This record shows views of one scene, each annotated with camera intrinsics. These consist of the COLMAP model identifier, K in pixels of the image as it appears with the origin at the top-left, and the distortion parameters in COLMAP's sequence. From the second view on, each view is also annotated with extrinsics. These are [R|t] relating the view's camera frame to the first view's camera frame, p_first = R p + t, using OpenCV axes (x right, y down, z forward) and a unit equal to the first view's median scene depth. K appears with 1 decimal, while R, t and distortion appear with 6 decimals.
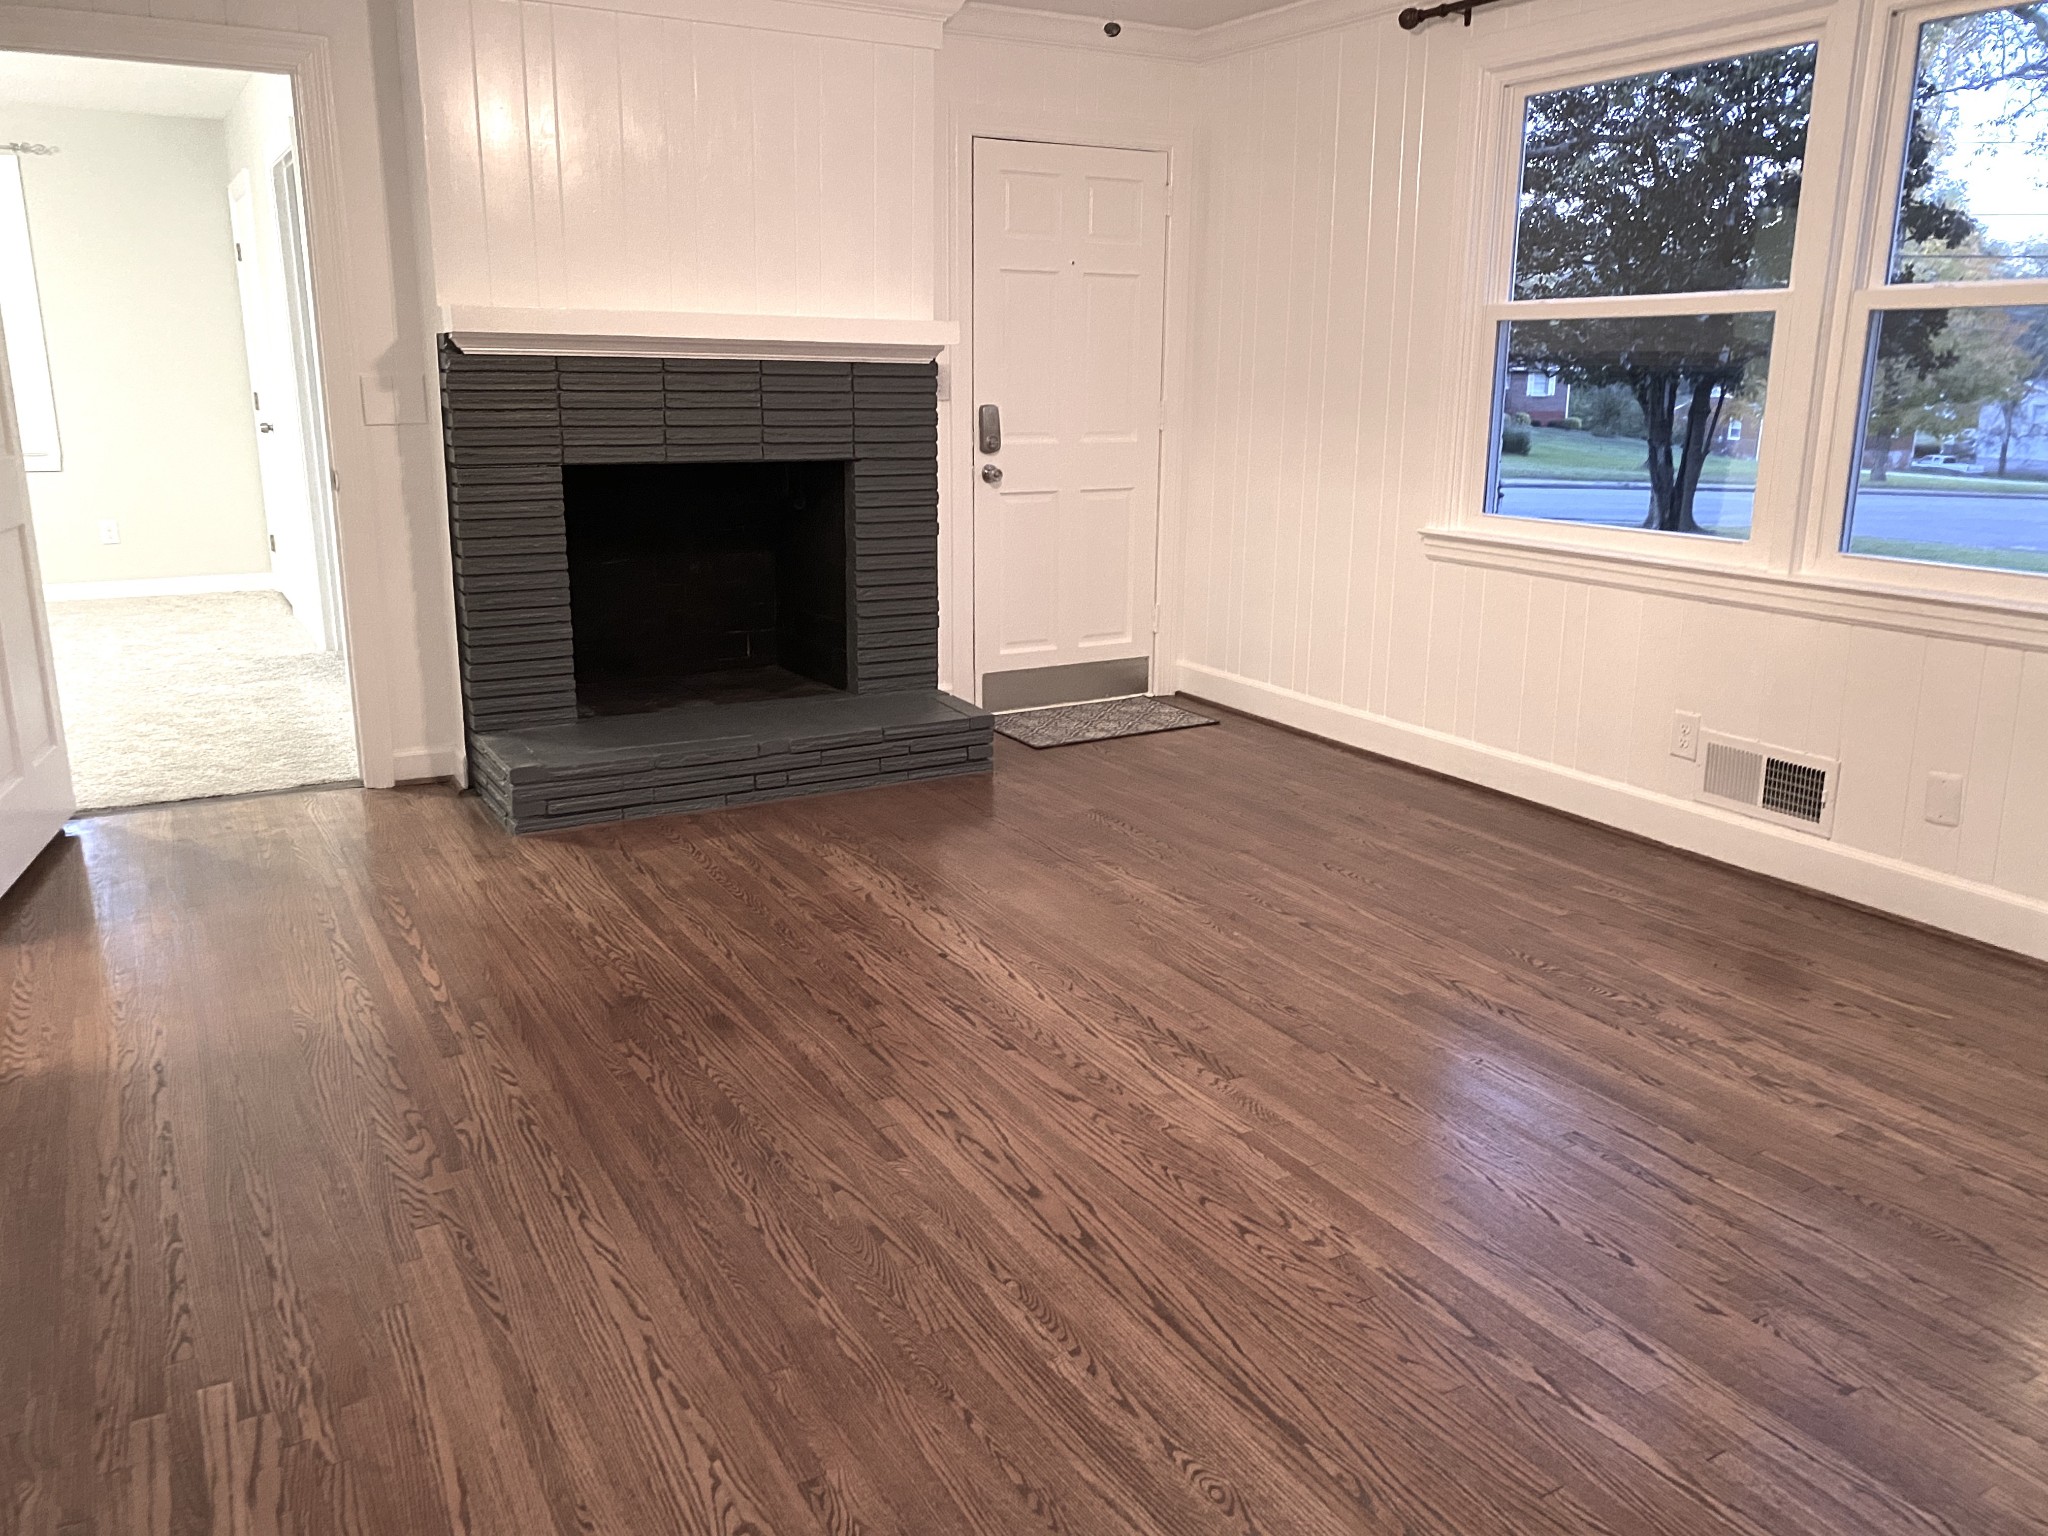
lens RADIAL K [[1568.8, 0, 1021.1], [0, 1568.8, 763.7], [0, 0, 1]] dist [0.050878, -0.055225]
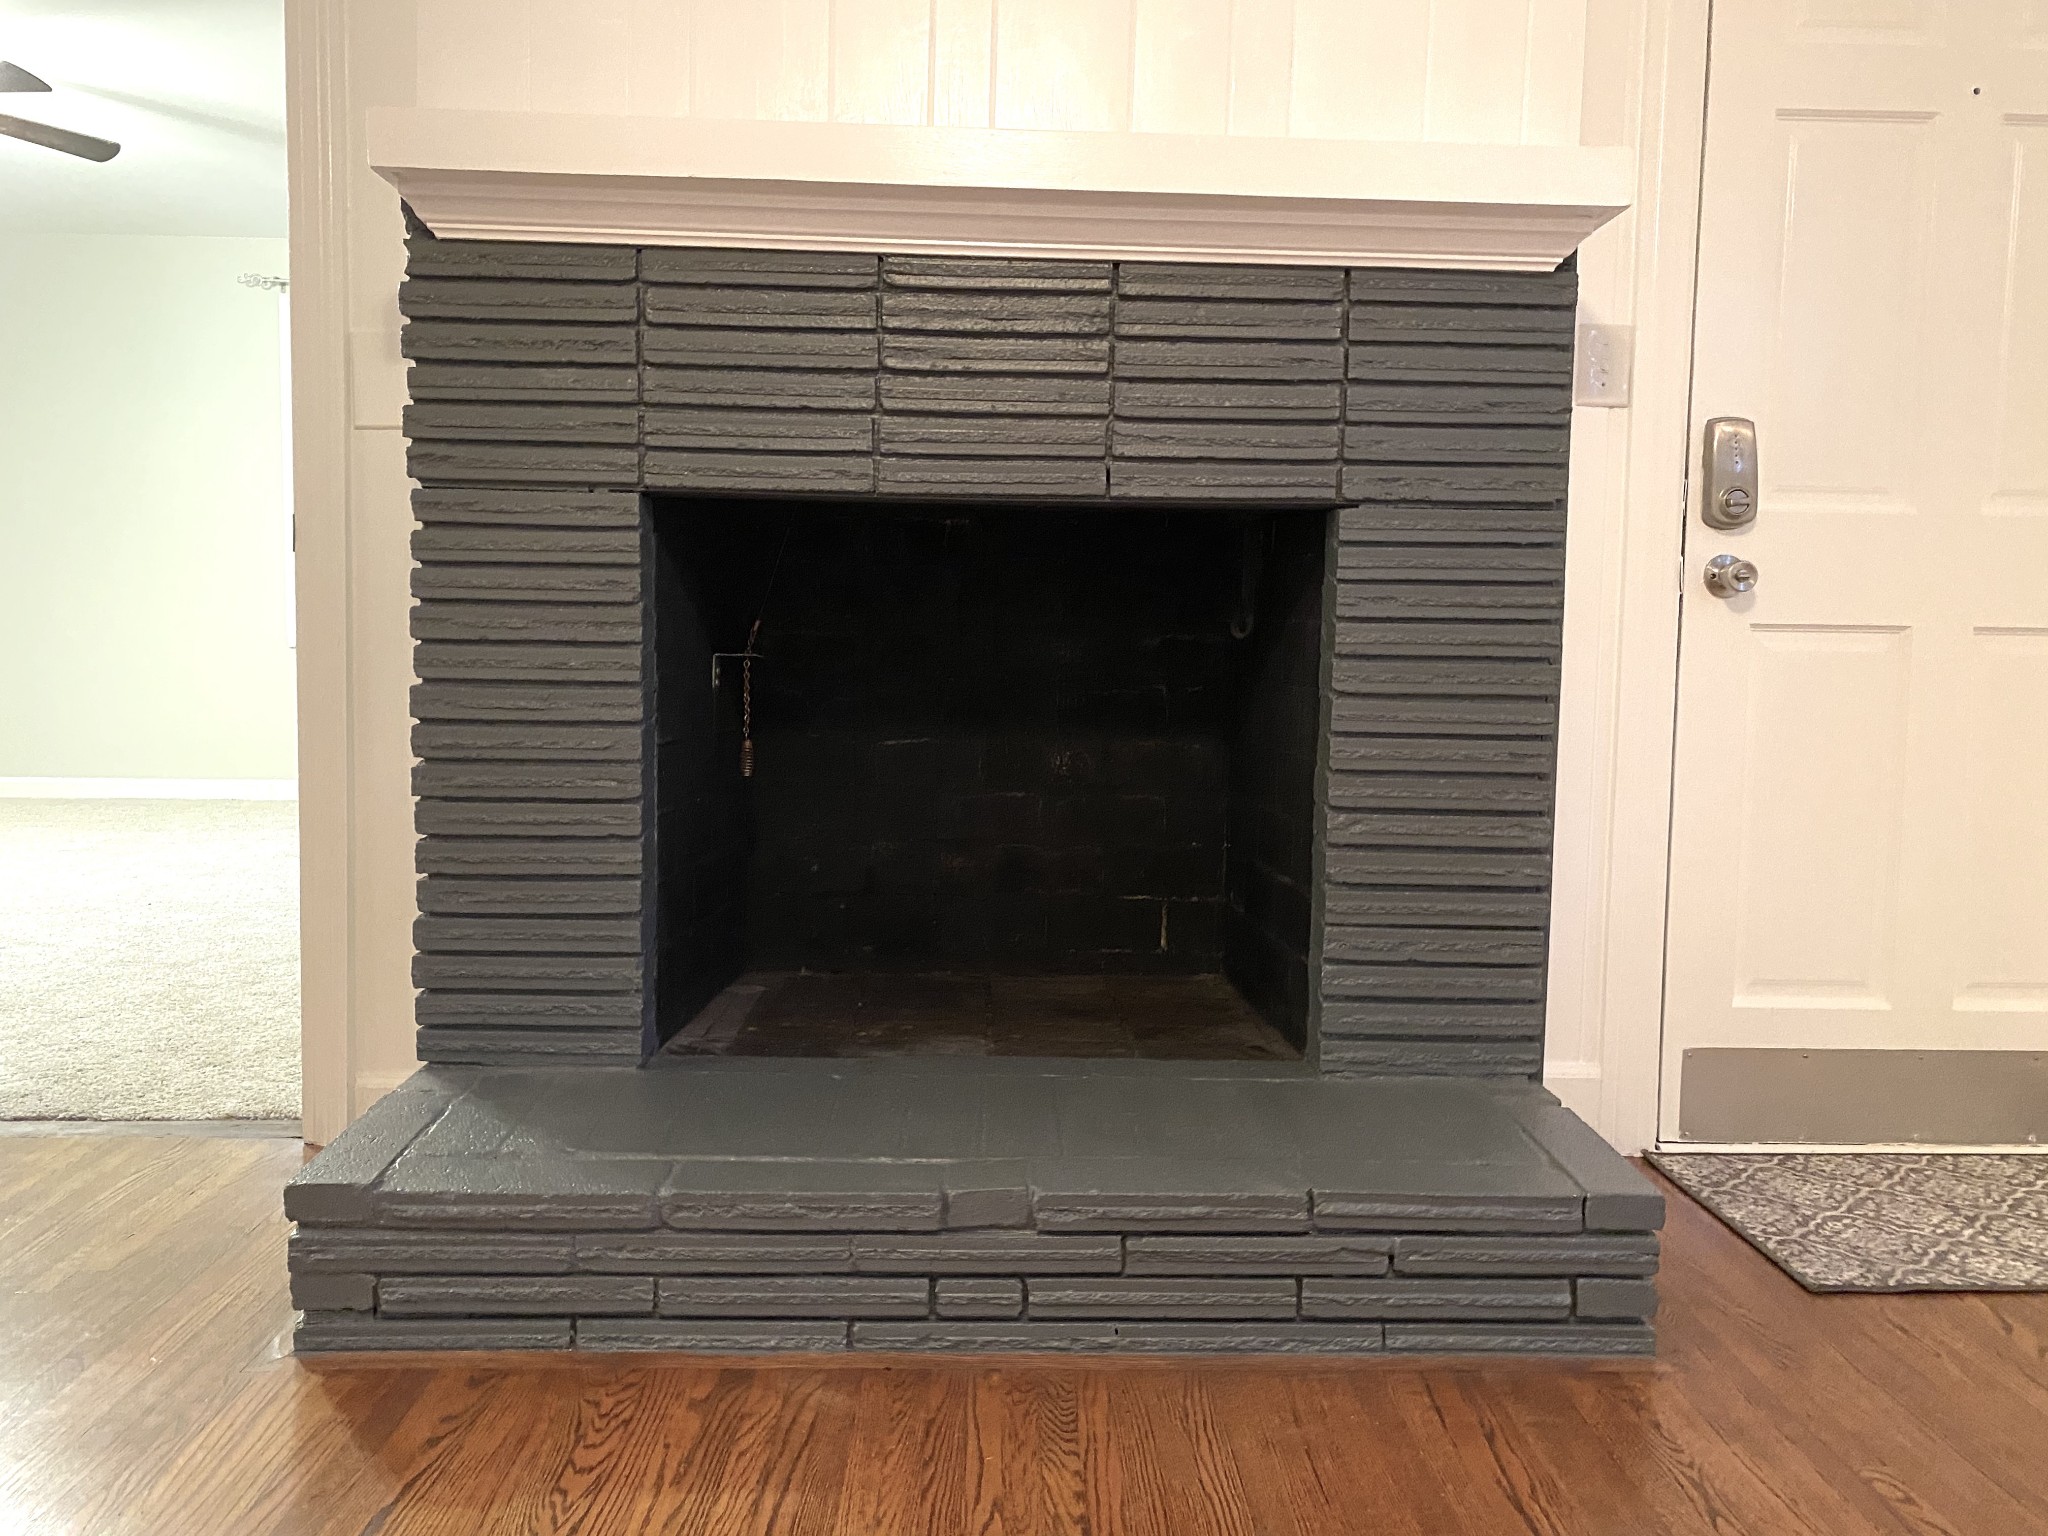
lens RADIAL K [[1568.8, 0, 1023.7], [0, 1568.8, 752.7], [0, 0, 1]] dist [0.050878, -0.055225]
pose [[0.880101, 0.041723, -0.472950, 0.020114], [-0.125583, 0.981111, -0.147143, -0.060874], [0.457877, 0.188895, 0.868716, 0.647744]]
